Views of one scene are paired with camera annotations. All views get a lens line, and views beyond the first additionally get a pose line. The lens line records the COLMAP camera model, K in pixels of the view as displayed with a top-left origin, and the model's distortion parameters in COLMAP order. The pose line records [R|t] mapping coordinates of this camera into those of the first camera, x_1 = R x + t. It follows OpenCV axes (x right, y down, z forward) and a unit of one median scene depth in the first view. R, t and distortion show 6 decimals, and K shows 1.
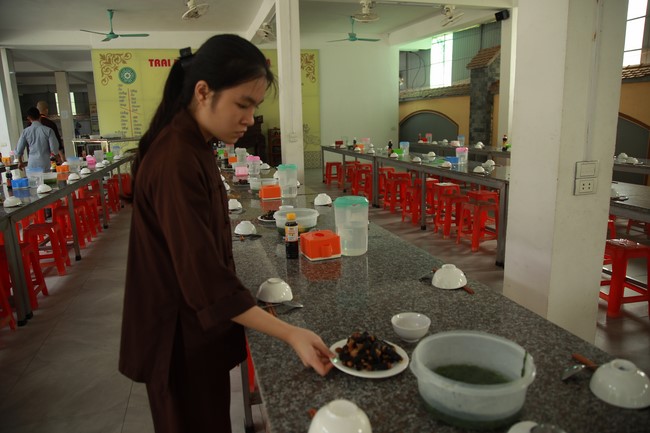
lens RADIAL K [[454.8, 0, 325.0], [0, 454.8, 216.5], [0, 0, 1]] dist [-0.045811, -0.001542]
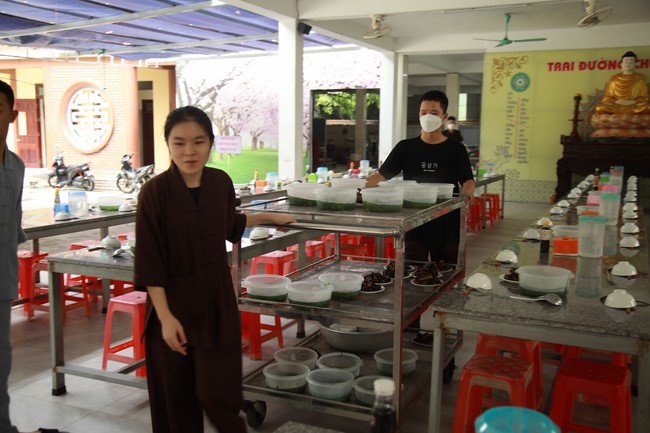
lens RADIAL K [[668.2, 0, 325.0], [0, 668.2, 216.5], [0, 0, 1]] dist [0.011114, 0.008103]
pose [[0.757334, 0.117309, -0.642404, 0.128071], [-0.167313, 0.985753, -0.017238, 0.022691], [0.631230, 0.120538, 0.766172, -0.182634]]
